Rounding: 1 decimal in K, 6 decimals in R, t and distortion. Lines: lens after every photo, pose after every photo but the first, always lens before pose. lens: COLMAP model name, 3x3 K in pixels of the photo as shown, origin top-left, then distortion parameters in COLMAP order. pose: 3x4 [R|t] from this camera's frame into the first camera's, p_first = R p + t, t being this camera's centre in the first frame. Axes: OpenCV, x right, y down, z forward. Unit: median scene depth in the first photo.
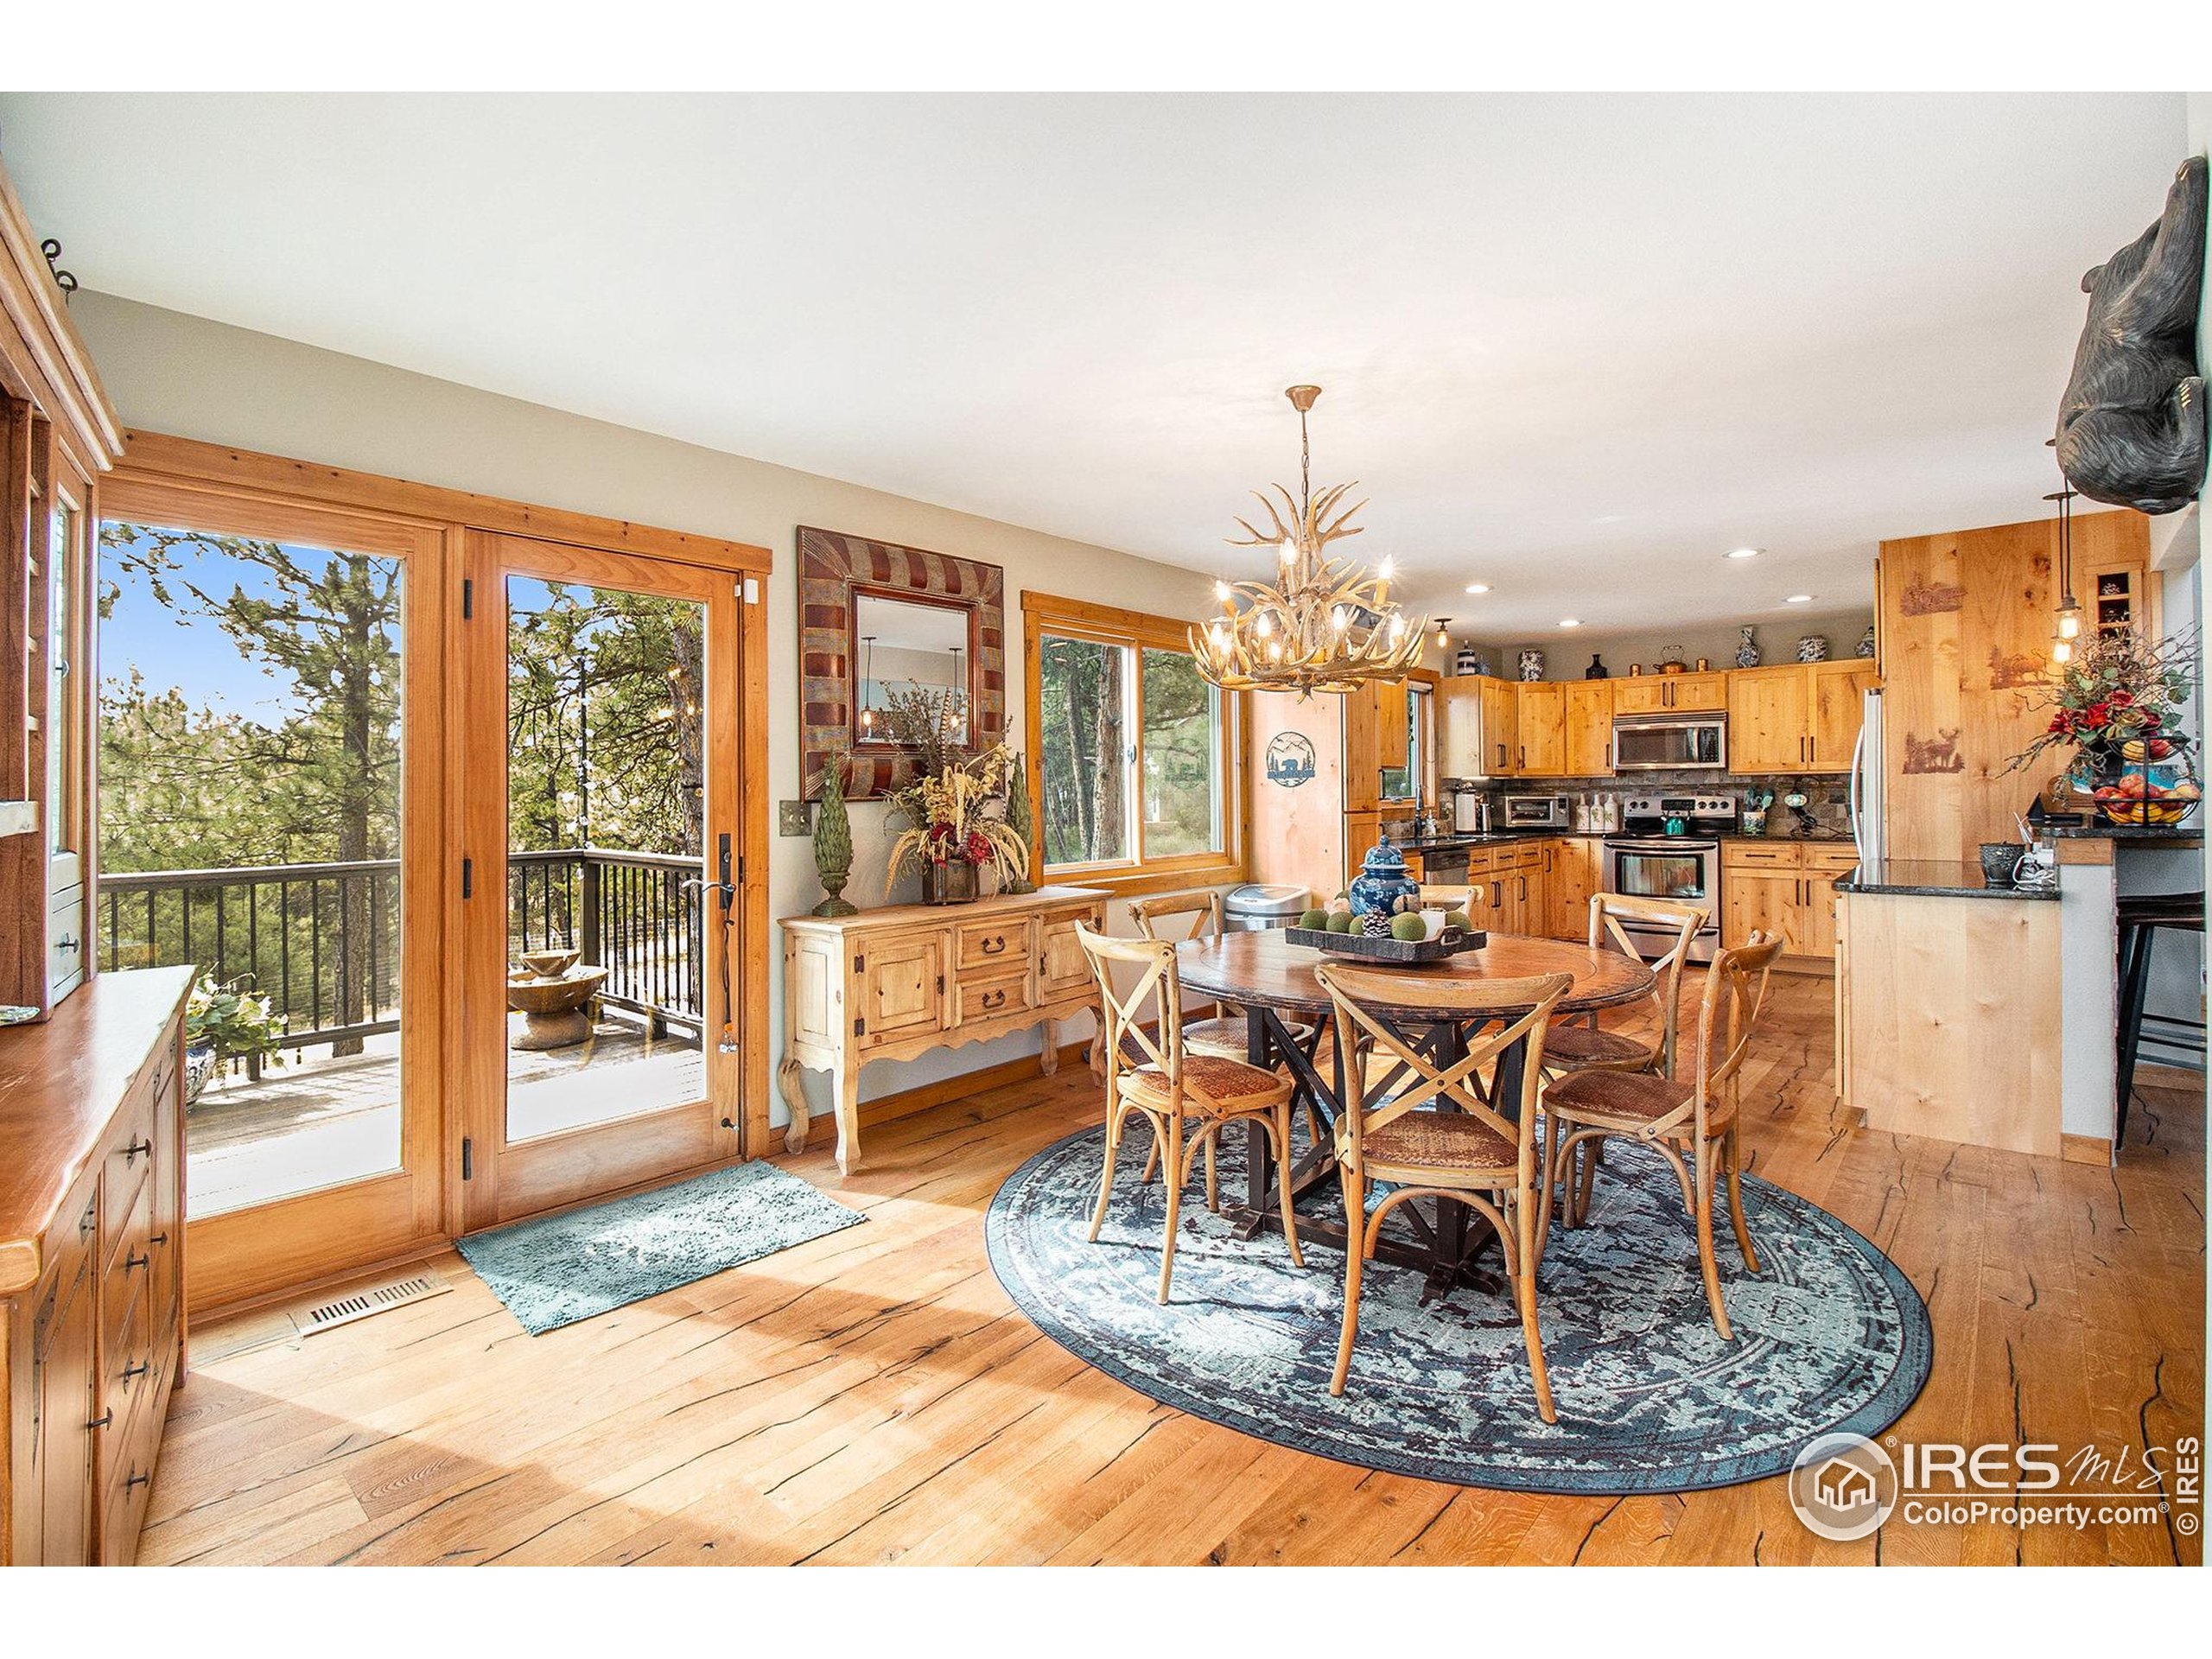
lens RADIAL K [[1038.2, 0, 1115.9], [0, 1038.2, 788.2], [0, 0, 1]] dist [0.000778, 0.000435]
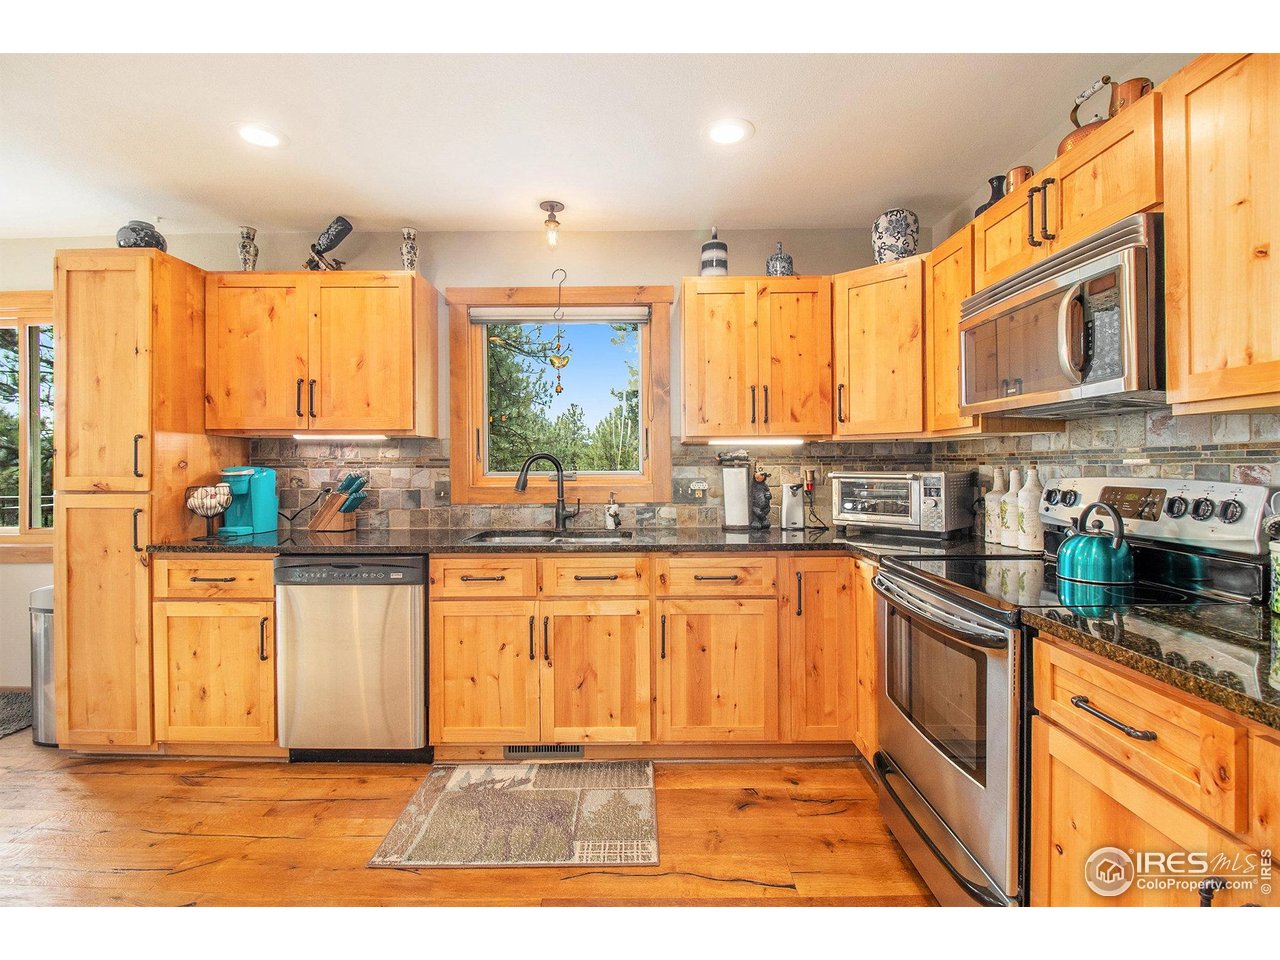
lens RADIAL K [[600.8, 0, 645.7], [0, 600.8, 456.1], [0, 0, 1]] dist [0.000778, 0.000435]
pose [[0.646259, -0.002139, -0.763115, 1.238003], [0.003337, 0.999994, 0.000023, -0.003340], [0.763111, -0.002561, 0.646263, 1.522930]]
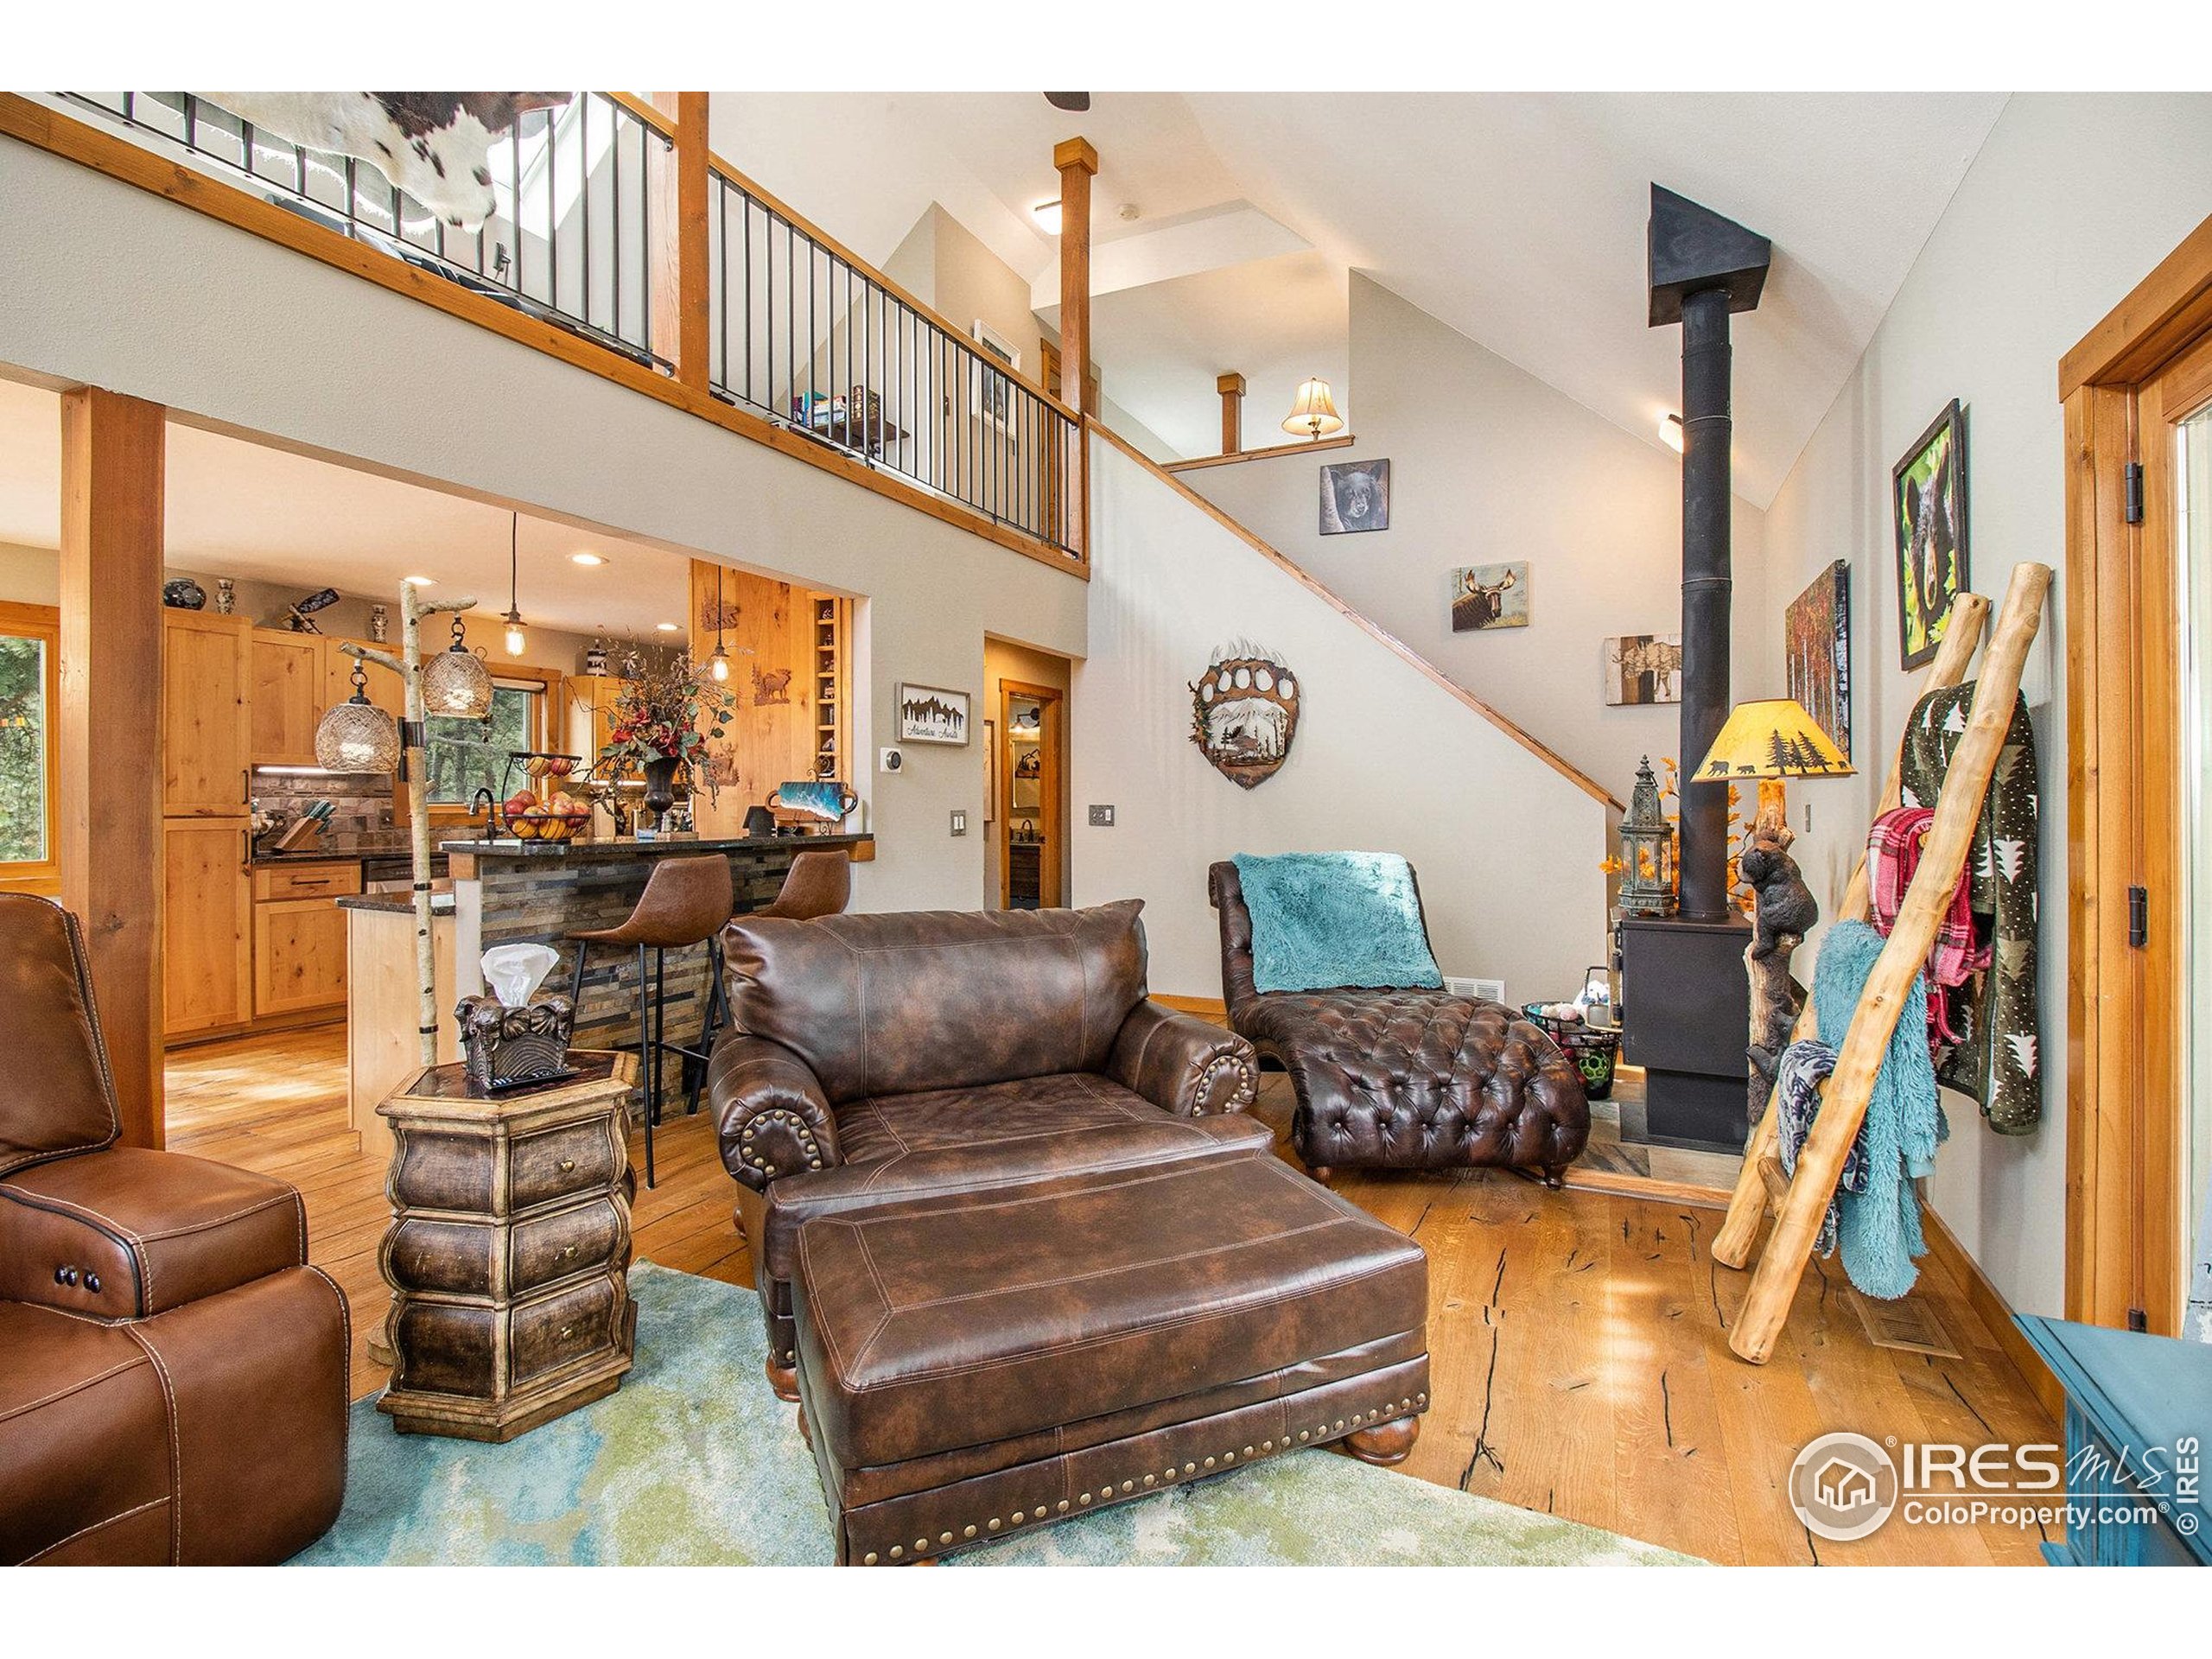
lens RADIAL K [[1038.2, 0, 1115.9], [0, 1038.2, 788.2], [0, 0, 1]] dist [0.000778, 0.000435]
pose [[0.963335, 0.018118, 0.267690, 1.136985], [-0.017569, 0.999836, -0.004446, -0.017453], [-0.267727, -0.000420, 0.963495, -0.120826]]
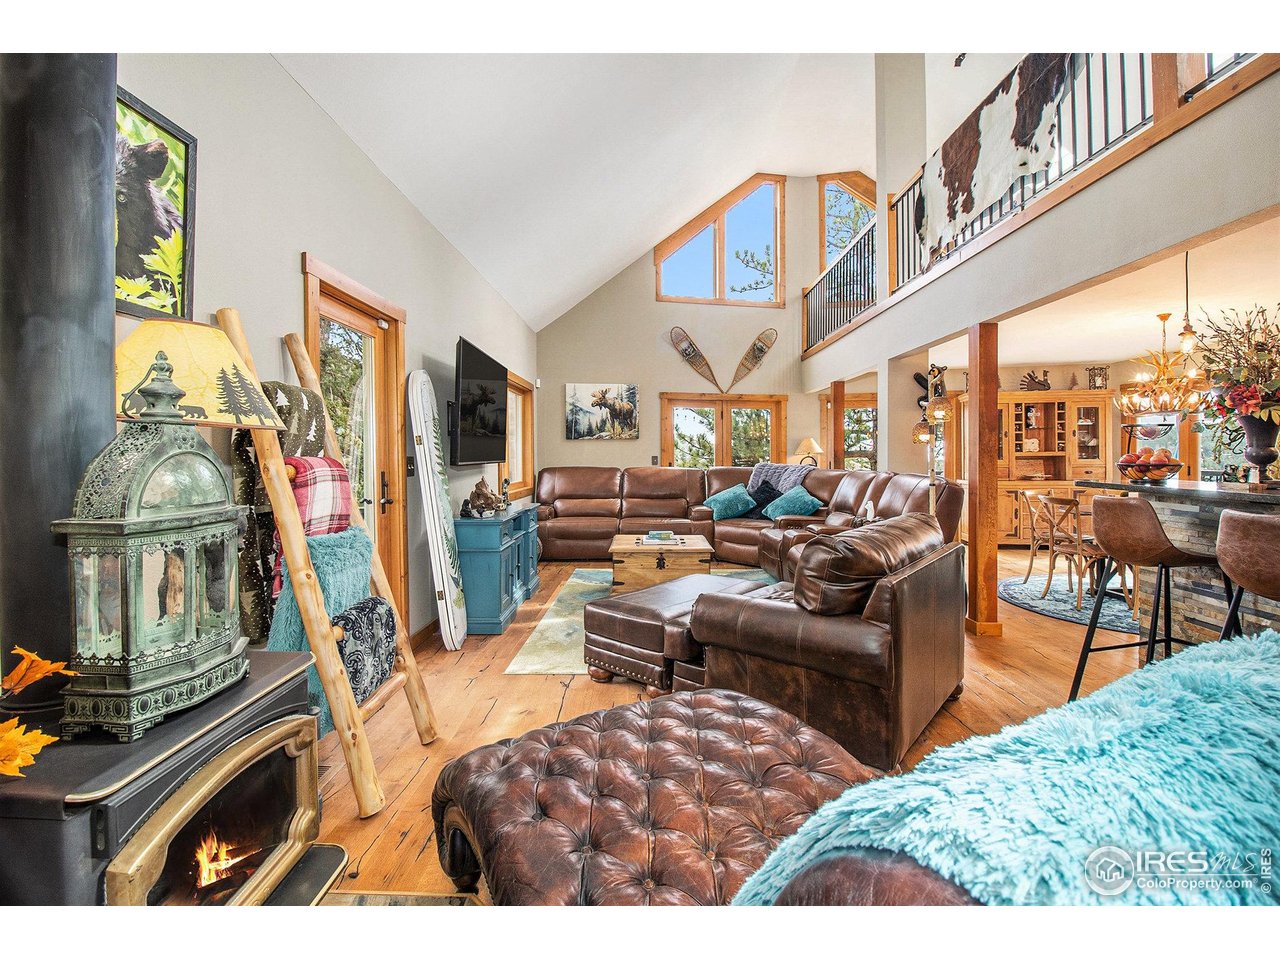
lens RADIAL K [[596.6, 0, 643.6], [0, 596.6, 458.0], [0, 0, 1]] dist [0.004435, -0.015728]
pose [[-0.769296, 0.018696, -0.638619, 1.931763], [0.016770, 0.999818, 0.009069, -0.014510], [0.638672, -0.003733, -0.769470, 1.101812]]
